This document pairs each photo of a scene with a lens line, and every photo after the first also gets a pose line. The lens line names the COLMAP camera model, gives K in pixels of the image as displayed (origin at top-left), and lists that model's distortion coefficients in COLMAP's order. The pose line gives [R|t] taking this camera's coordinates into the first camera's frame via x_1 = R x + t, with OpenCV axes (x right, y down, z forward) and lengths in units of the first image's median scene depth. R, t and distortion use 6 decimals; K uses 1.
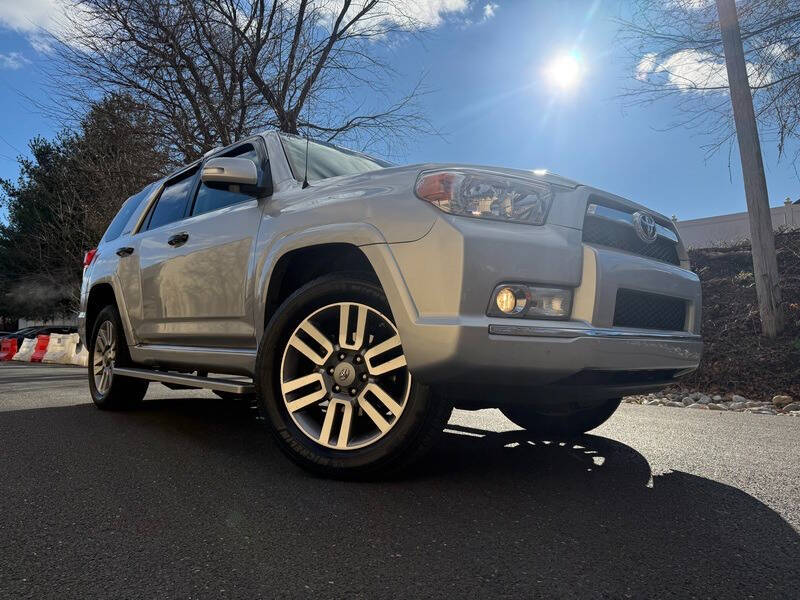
lens RADIAL K [[602.2, 0, 370.9], [0, 602.2, 297.6], [0, 0, 1]] dist [0.011971, -0.007773]
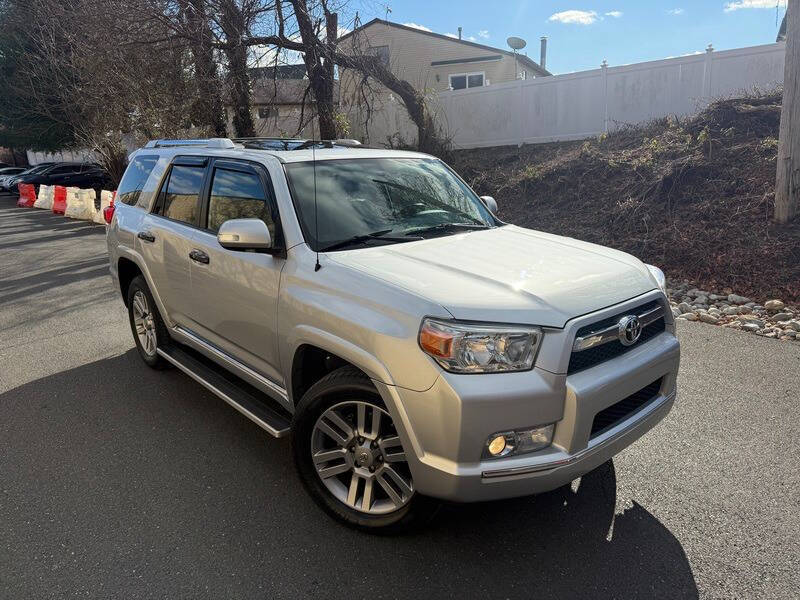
lens RADIAL K [[606.9, 0, 358.8], [0, 606.9, 299.0], [0, 0, 1]] dist [0.009261, -0.009724]
pose [[0.998040, -0.038830, -0.049075, 0.016946], [0.053659, 0.934514, 0.351859, -0.578226], [0.032199, -0.353803, 0.934766, -0.032379]]
